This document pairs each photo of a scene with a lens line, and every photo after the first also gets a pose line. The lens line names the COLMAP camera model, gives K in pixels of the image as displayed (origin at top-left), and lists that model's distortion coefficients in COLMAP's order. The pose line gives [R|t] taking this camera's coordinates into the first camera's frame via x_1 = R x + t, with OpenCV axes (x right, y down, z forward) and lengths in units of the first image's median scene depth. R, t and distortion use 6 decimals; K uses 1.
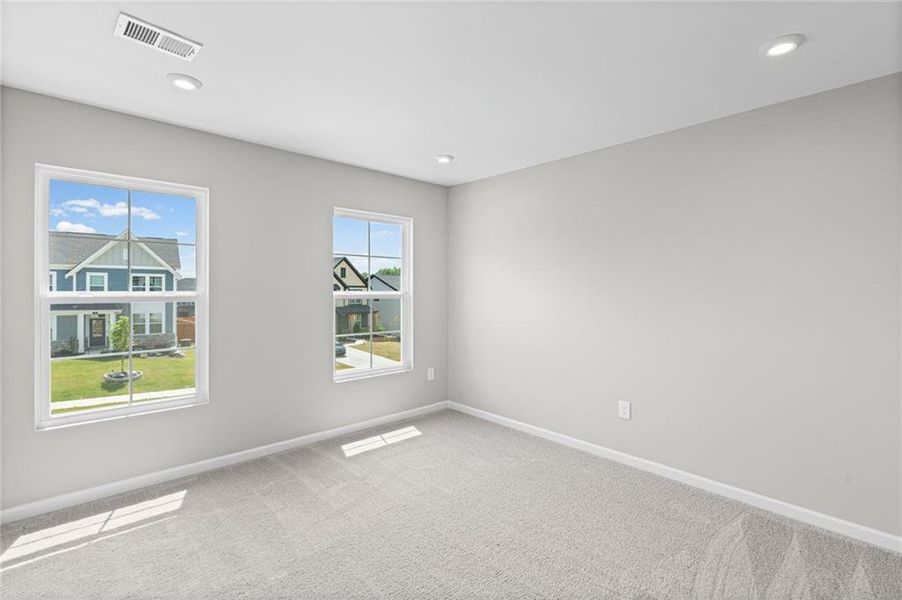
lens RADIAL K [[411.0, 0, 447.3], [0, 411.0, 288.8], [0, 0, 1]] dist [-0.002148, 0.000127]
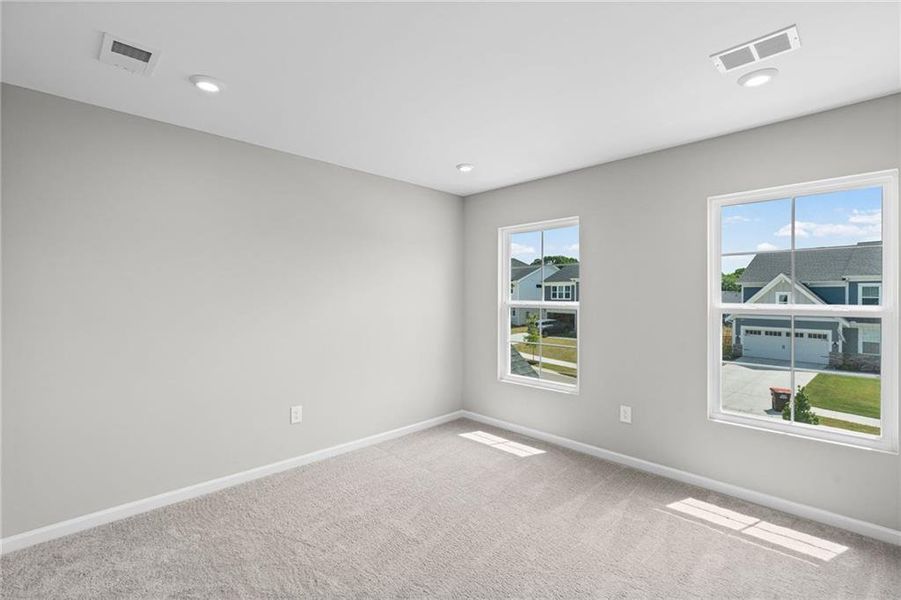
lens RADIAL K [[432.2, 0, 450.5], [0, 432.2, 300.0], [0, 0, 1]] dist [0.001813, -0.000084]
pose [[0.006637, 0.002323, -0.999975, 0.361111], [-0.007309, 0.999971, 0.002274, 0.000317], [0.999951, 0.007294, 0.006653, 0.329379]]
